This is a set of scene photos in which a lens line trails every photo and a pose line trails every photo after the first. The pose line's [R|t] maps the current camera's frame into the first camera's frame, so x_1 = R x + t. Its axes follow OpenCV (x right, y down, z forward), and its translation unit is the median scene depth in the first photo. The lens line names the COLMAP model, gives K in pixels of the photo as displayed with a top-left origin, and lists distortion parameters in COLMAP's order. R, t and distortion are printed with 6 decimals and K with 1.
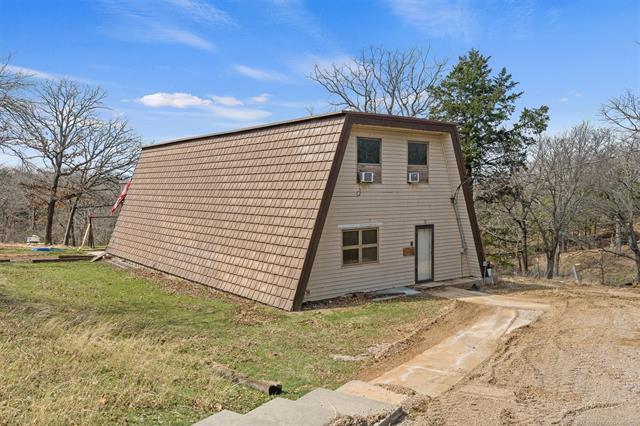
lens RADIAL K [[544.0, 0, 320.0], [0, 544.0, 213.0], [0, 0, 1]] dist [-0.002616, -0.004013]
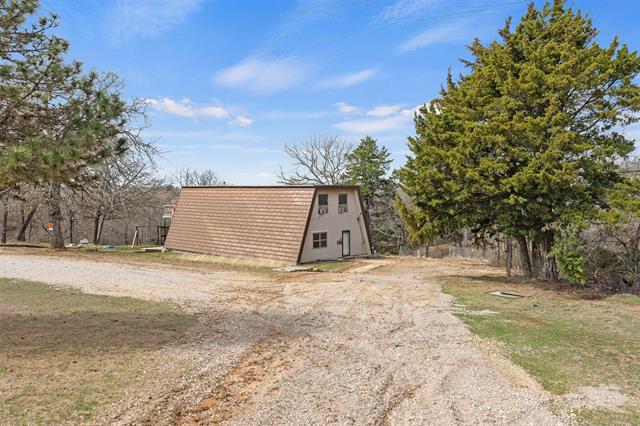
lens RADIAL K [[544.0, 0, 320.0], [0, 544.0, 213.0], [0, 0, 1]] dist [-0.002616, -0.004013]
pose [[0.985930, -0.007392, 0.166995, -0.291905], [0.007596, 0.999971, -0.000583, -0.051353], [-0.166986, 0.001844, 0.985958, -1.213188]]
